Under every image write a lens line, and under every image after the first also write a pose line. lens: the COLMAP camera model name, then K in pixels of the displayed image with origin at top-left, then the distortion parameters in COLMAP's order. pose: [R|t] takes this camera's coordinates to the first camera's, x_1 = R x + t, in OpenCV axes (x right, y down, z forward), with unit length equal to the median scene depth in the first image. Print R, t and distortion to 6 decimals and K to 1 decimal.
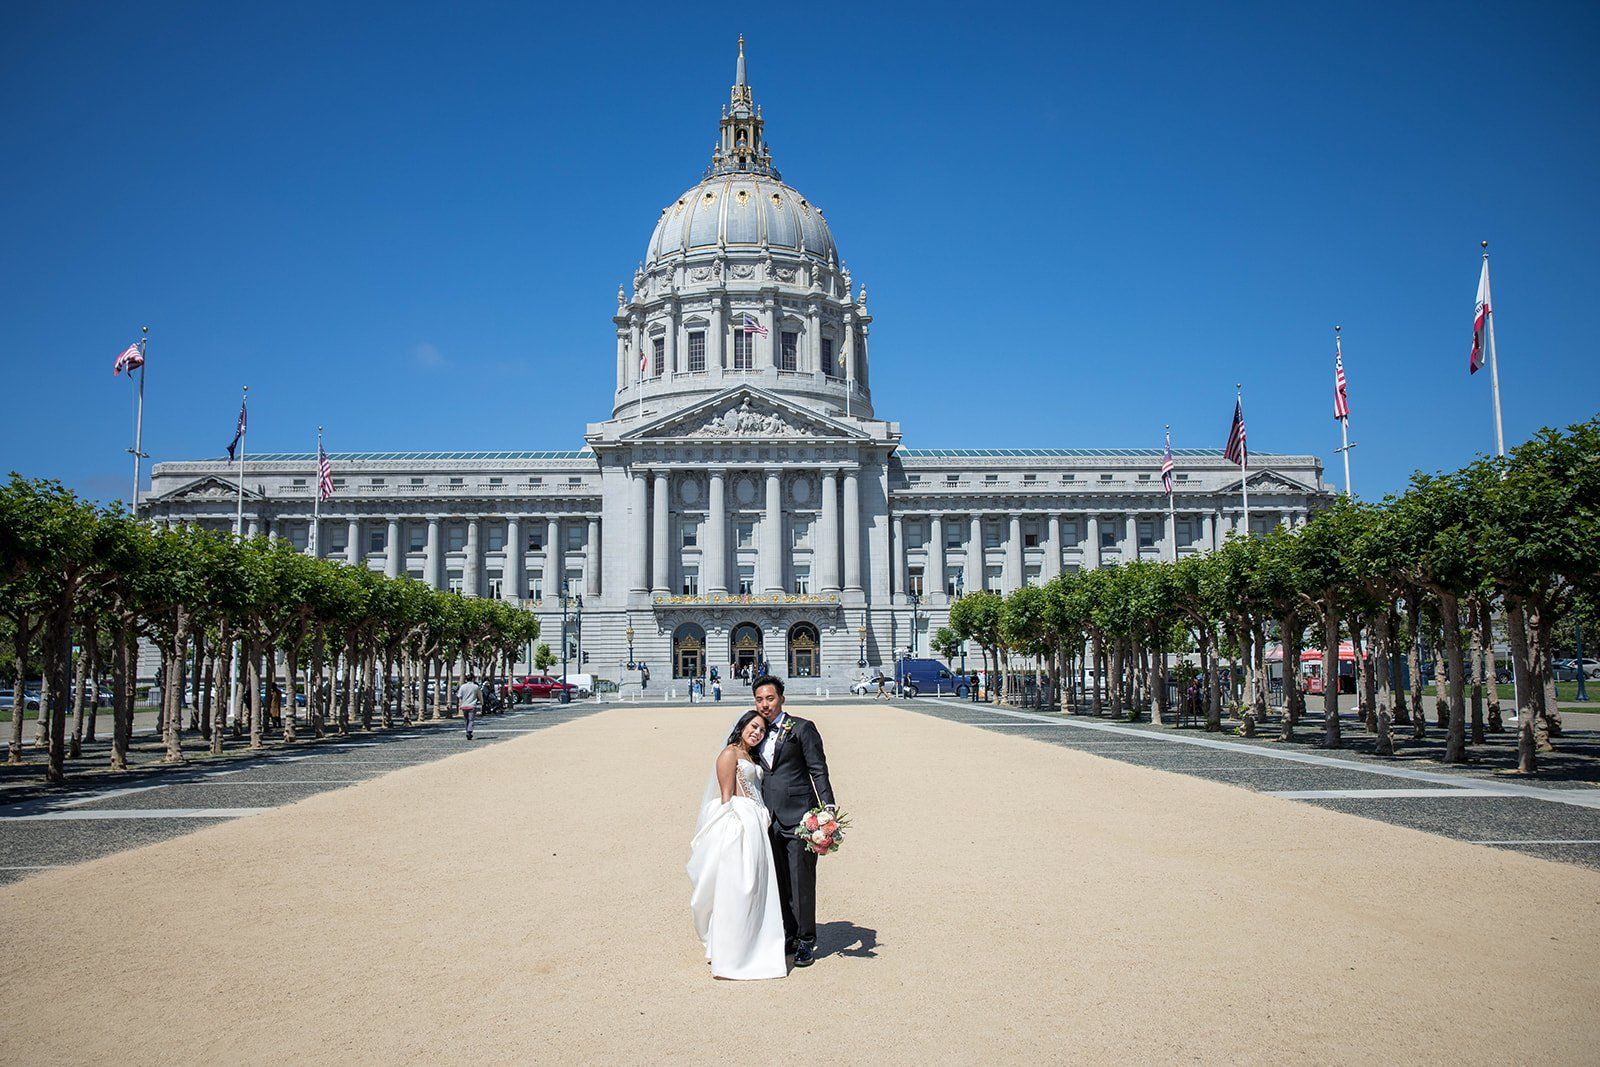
lens RADIAL K [[1043.1, 0, 800.0], [0, 1043.1, 533.5], [0, 0, 1]] dist [-0.105816, 0.062240]
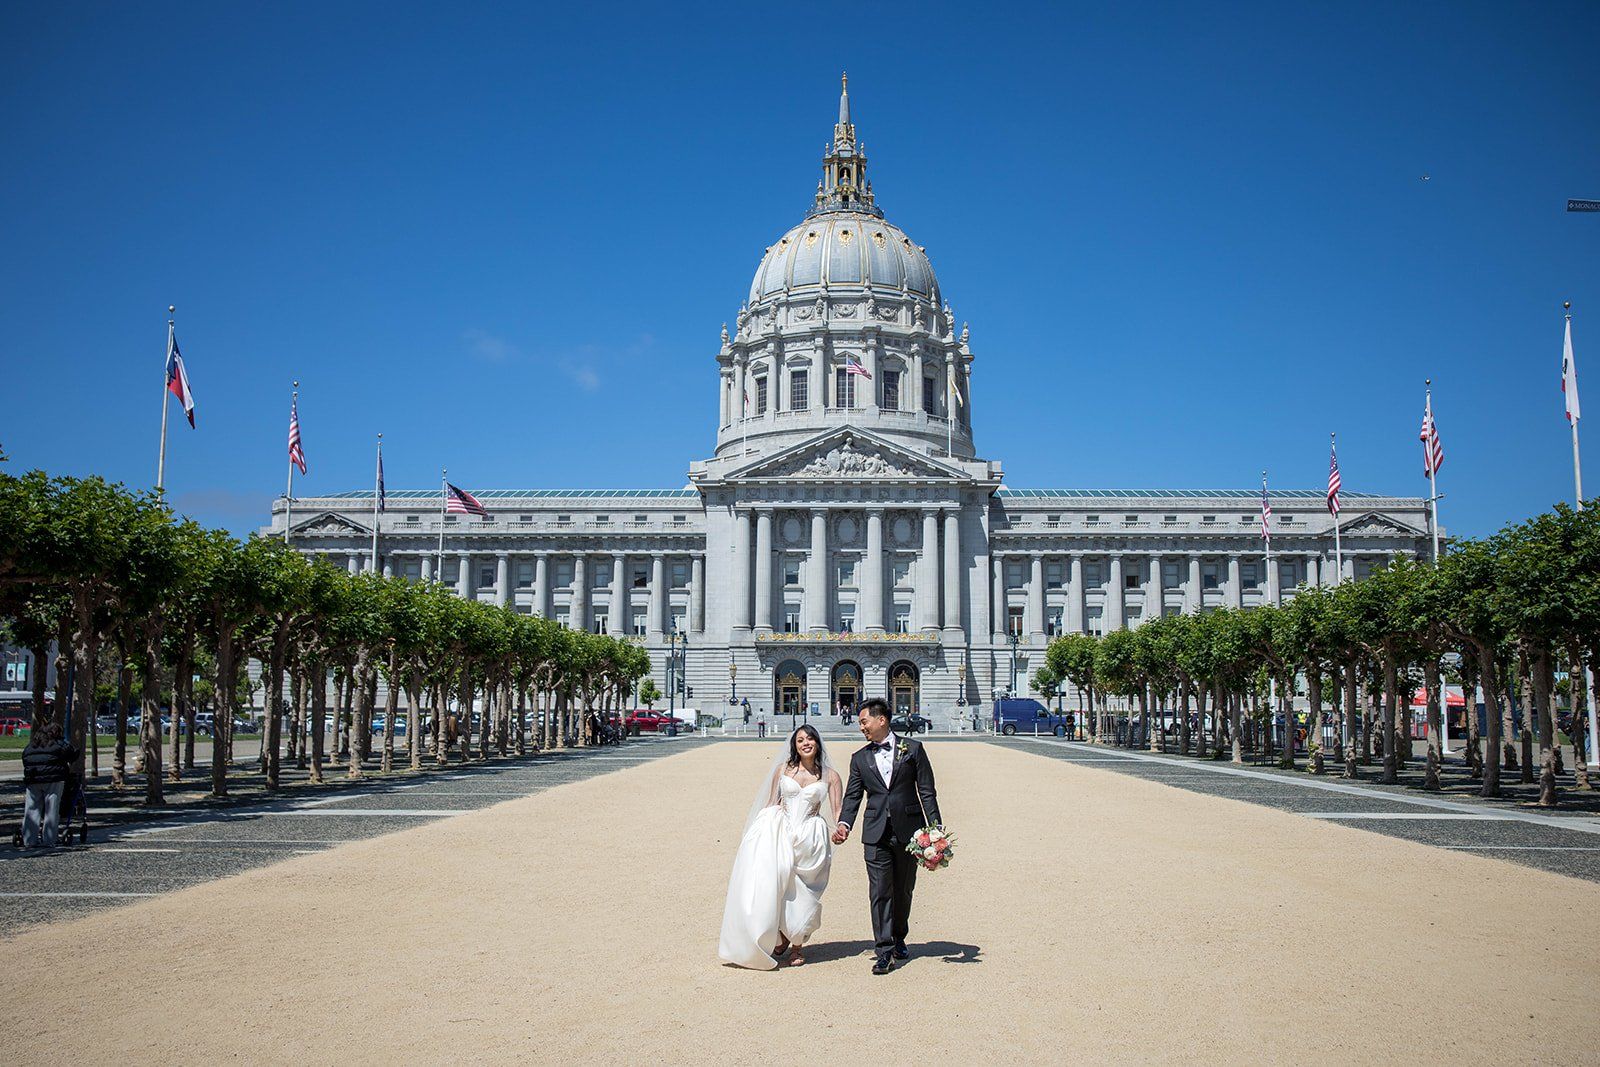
lens RADIAL K [[1391.2, 0, 800.0], [0, 1391.2, 533.5], [0, 0, 1]] dist [-0.125097, 0.113450]
pose [[0.998024, 0.008216, -0.062294, -0.013868], [-0.008214, 0.999966, 0.000280, -0.037689], [0.062294, 0.000232, 0.998058, -0.350473]]
